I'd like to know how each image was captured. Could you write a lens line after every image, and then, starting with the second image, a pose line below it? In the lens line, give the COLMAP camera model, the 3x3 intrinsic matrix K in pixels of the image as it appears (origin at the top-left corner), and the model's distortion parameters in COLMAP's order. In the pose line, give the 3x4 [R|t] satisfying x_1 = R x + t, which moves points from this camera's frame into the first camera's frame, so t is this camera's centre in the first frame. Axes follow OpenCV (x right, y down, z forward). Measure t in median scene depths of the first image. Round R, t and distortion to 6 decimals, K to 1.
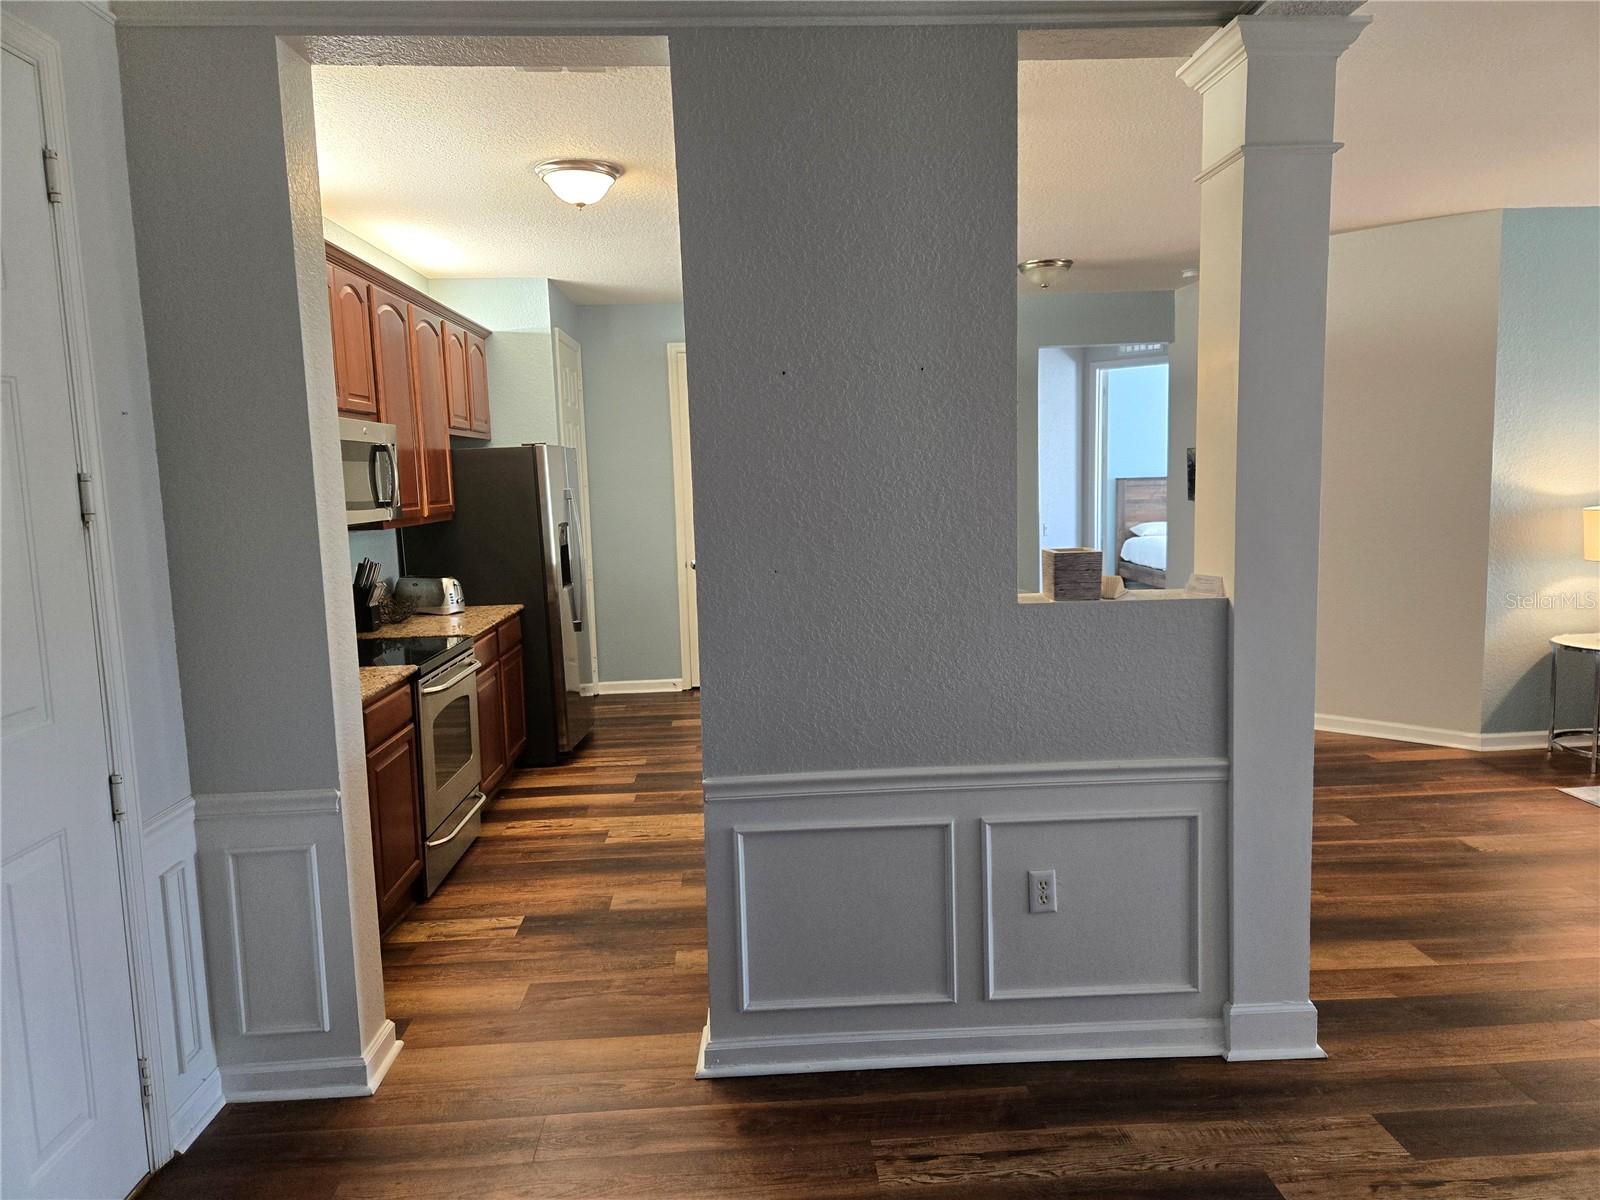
lens RADIAL K [[1079.2, 0, 800.0], [0, 1079.2, 600.0], [0, 0, 1]] dist [0.083391, -0.070049]
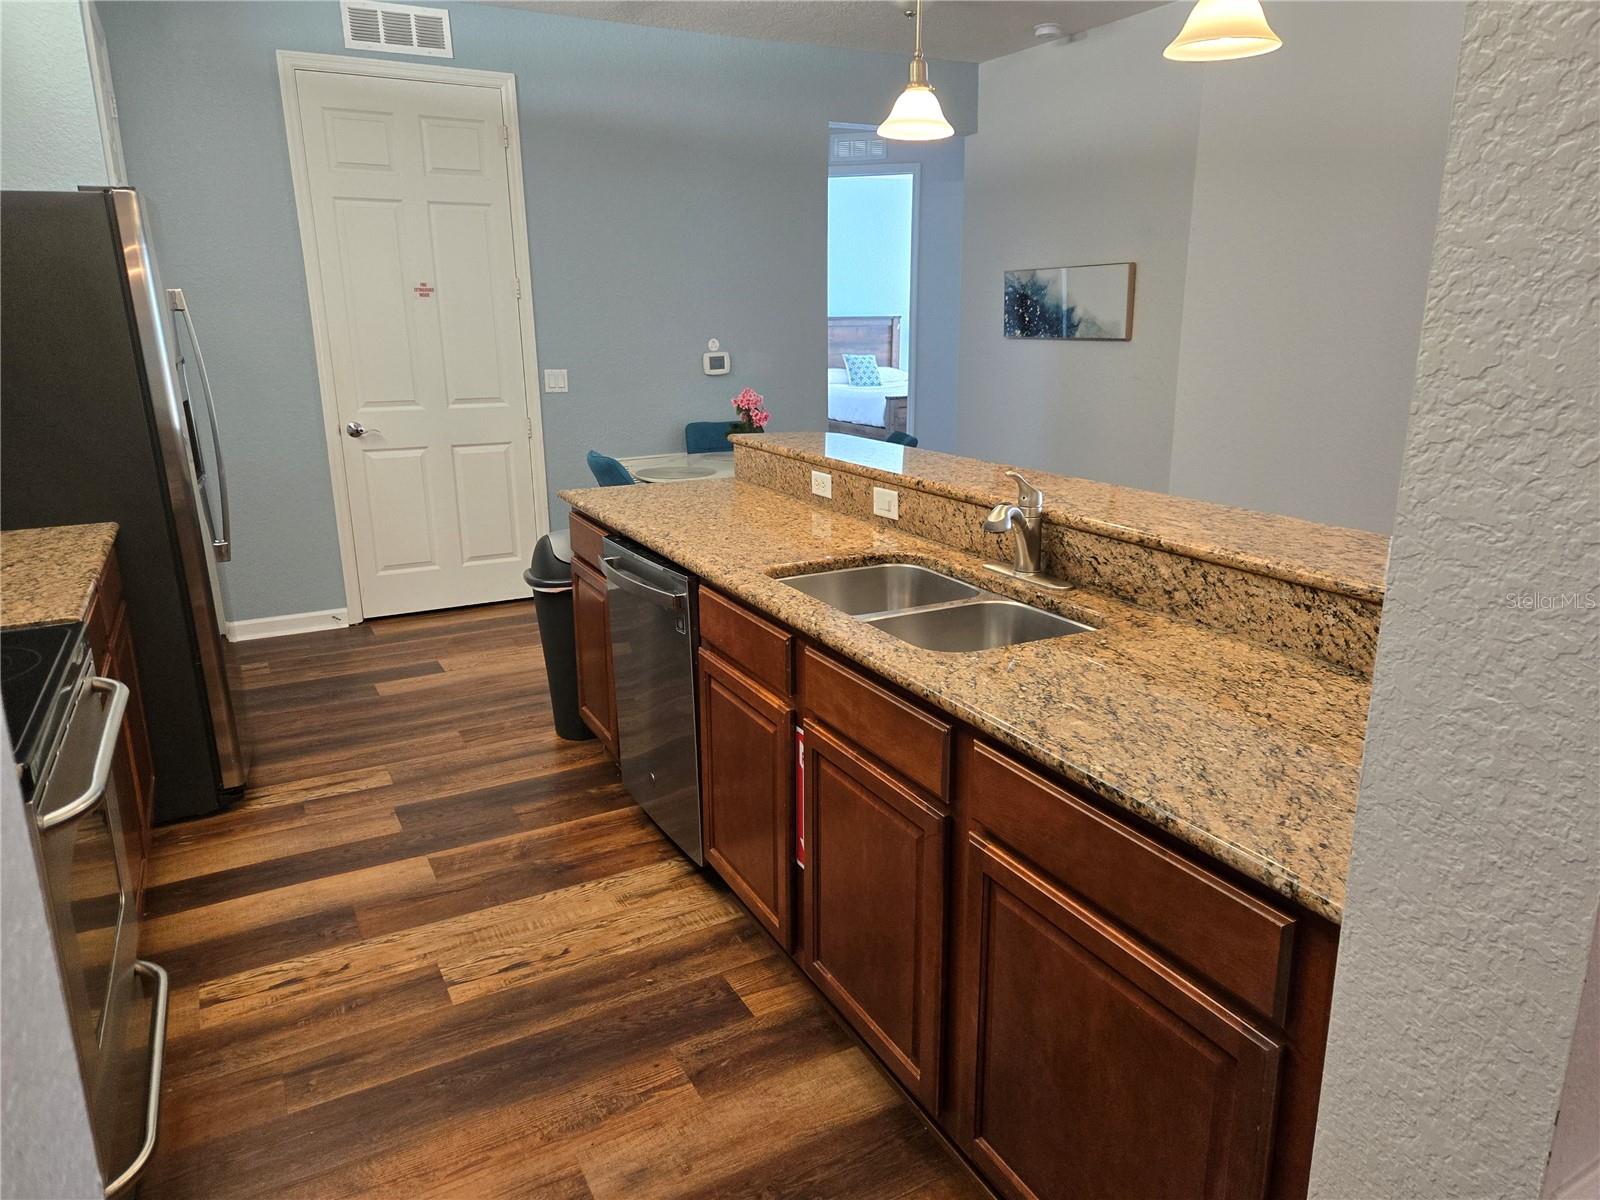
lens RADIAL K [[1071.9, 0, 802.9], [0, 1071.9, 592.4], [0, 0, 1]] dist [0.083588, -0.070579]
pose [[0.902604, -0.087913, 0.421400, -0.306014], [0.033005, 0.990175, 0.135880, -0.037069], [-0.429206, -0.108737, 0.896637, 0.667114]]
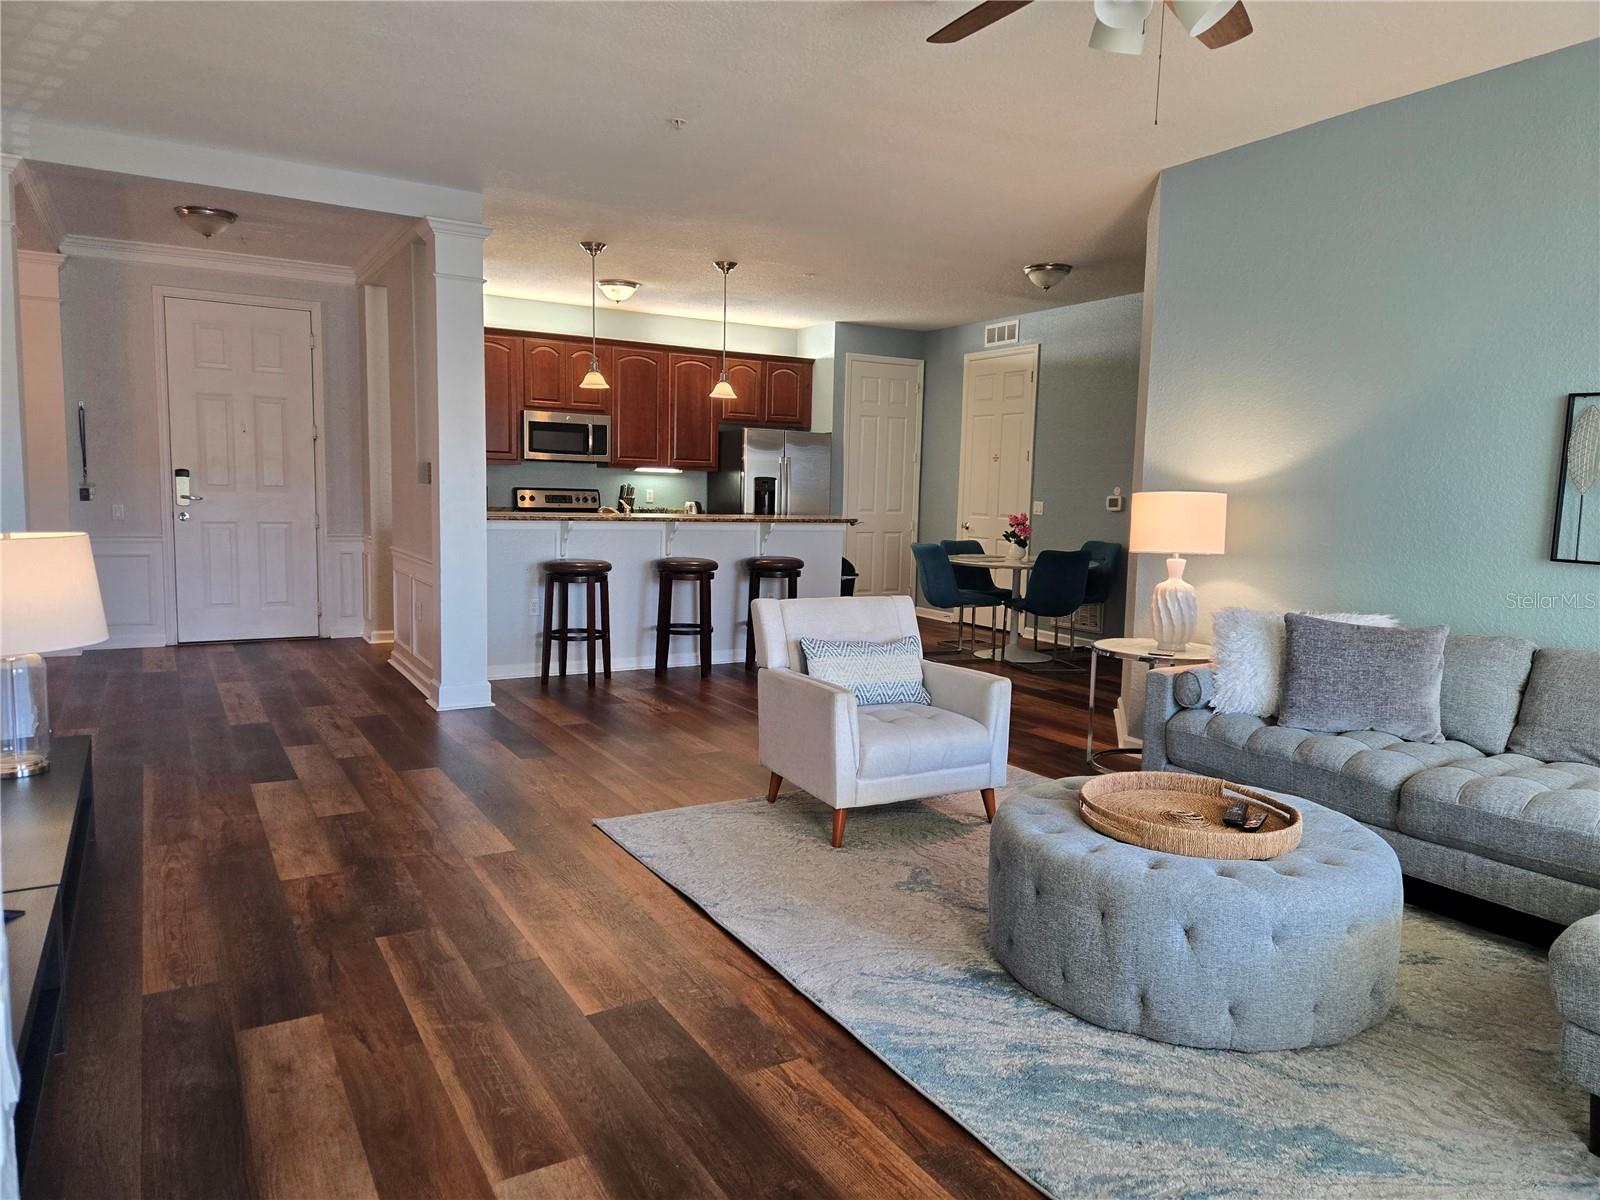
lens RADIAL K [[1071.9, 0, 802.9], [0, 1071.9, 592.4], [0, 0, 1]] dist [0.083588, -0.070579]
pose [[0.458103, 0.130870, -0.879212, 2.114738], [-0.144755, 0.986883, 0.071474, -0.040675], [0.877033, 0.094528, 0.471038, 0.521529]]
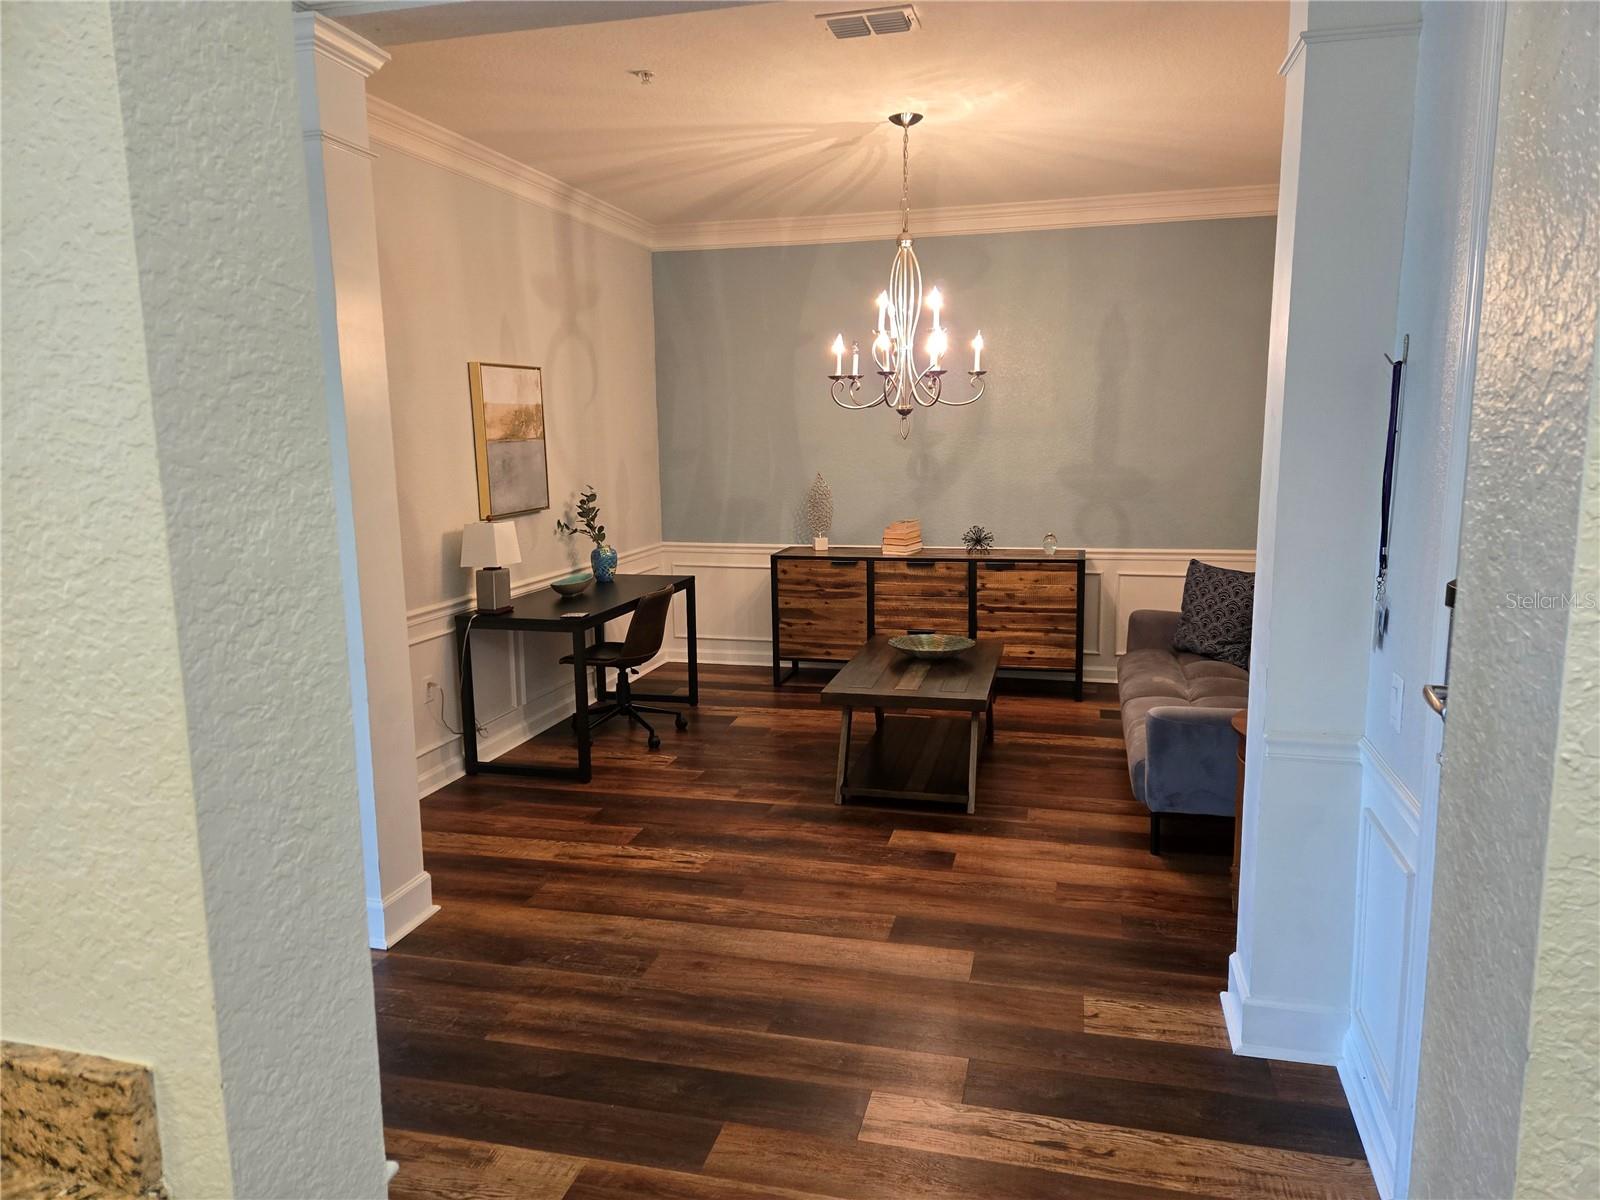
lens RADIAL K [[1077.8, 0, 816.0], [0, 1077.8, 596.8], [0, 0, 1]] dist [0.086944, -0.082845]
pose [[-0.956770, -0.006755, 0.290767, -0.279428], [0.071670, 0.963426, 0.258213, -0.098303], [-0.281877, 0.267890, -0.921293, 1.015949]]
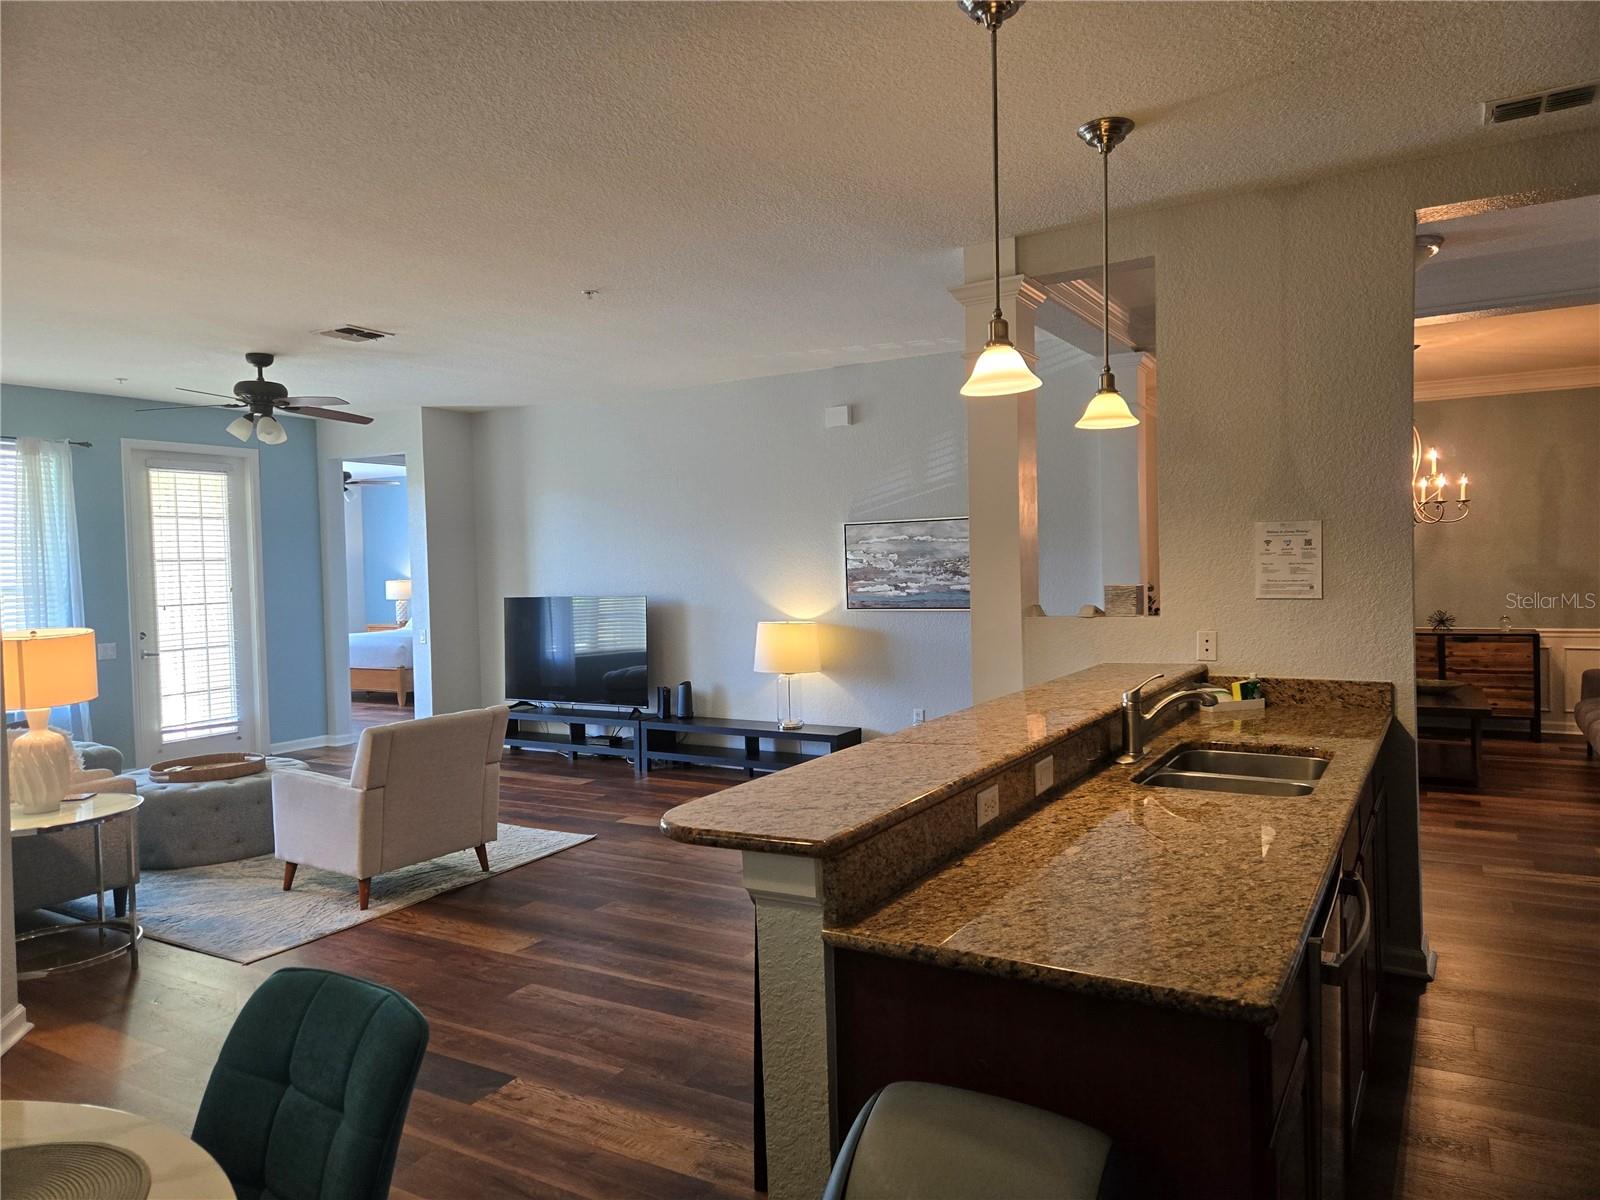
lens RADIAL K [[1075.1, 0, 791.5], [0, 1075.1, 577.2], [0, 0, 1]] dist [0.082334, -0.070885]
pose [[-0.832130, 0.041583, 0.553020, -0.166319], [0.115520, 0.988308, 0.099510, -0.211404], [-0.542416, 0.146690, -0.827204, 2.039465]]
